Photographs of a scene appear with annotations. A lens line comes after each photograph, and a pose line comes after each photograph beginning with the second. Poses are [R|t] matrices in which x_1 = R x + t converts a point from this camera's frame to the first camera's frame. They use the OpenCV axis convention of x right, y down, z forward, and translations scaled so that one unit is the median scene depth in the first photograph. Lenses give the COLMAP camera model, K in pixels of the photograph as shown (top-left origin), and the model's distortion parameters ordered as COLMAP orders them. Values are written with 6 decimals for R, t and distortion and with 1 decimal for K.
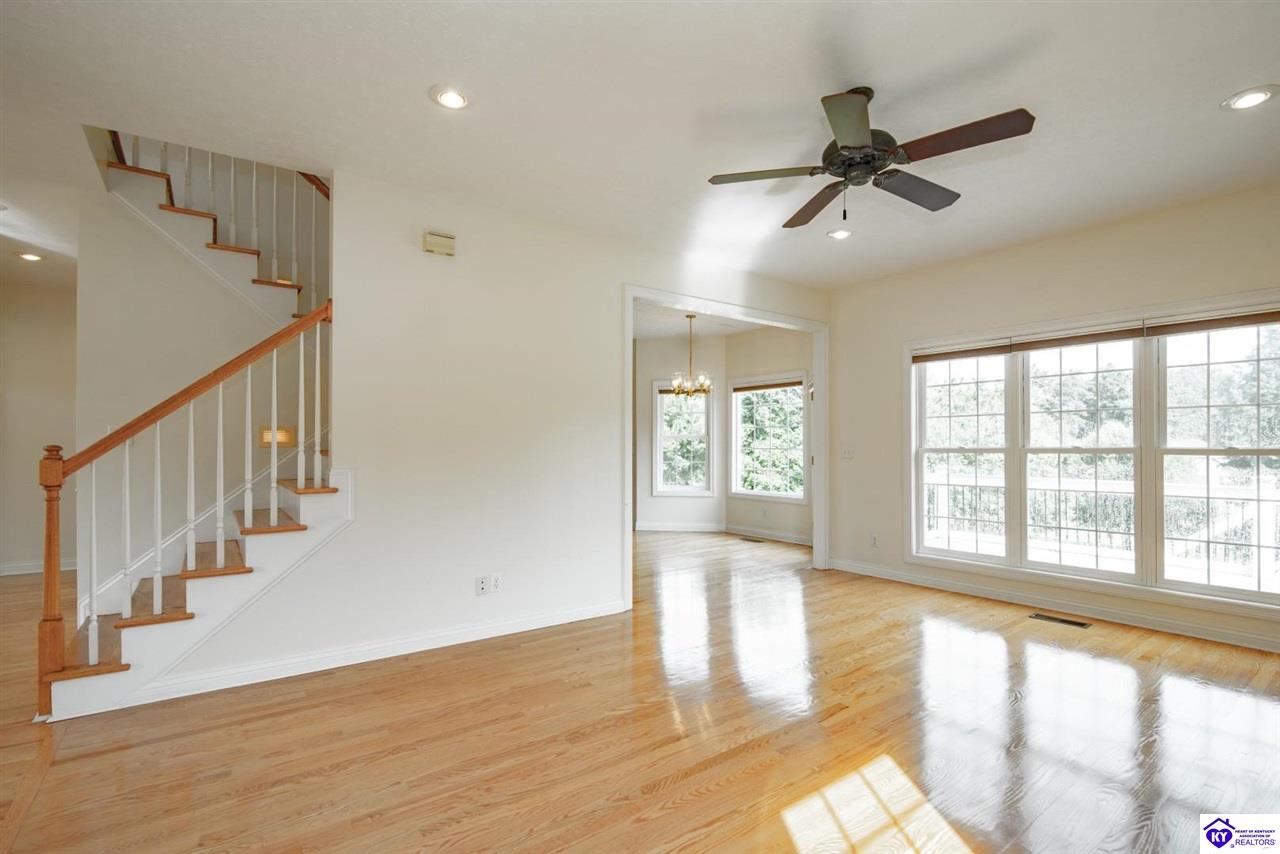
lens RADIAL K [[613.3, 0, 639.4], [0, 613.3, 440.8], [0, 0, 1]] dist [-0.024011, 0.002767]
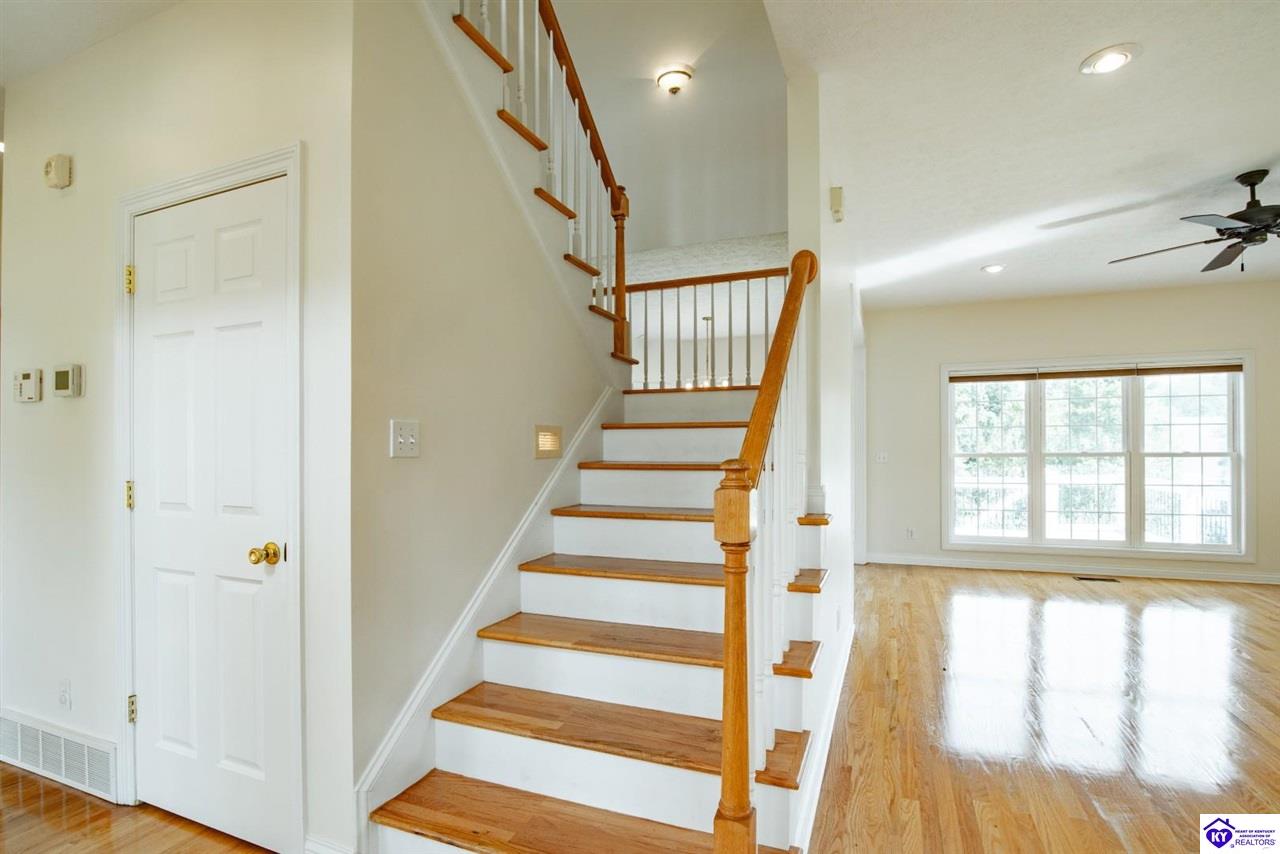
lens RADIAL K [[613.3, 0, 645.7], [0, 613.3, 453.5], [0, 0, 1]] dist [-0.024011, 0.002767]
pose [[0.832547, -0.006818, 0.553912, -0.918448], [0.002711, 0.999962, 0.008234, -0.001127], [-0.553947, -0.005354, 0.832534, 0.436132]]
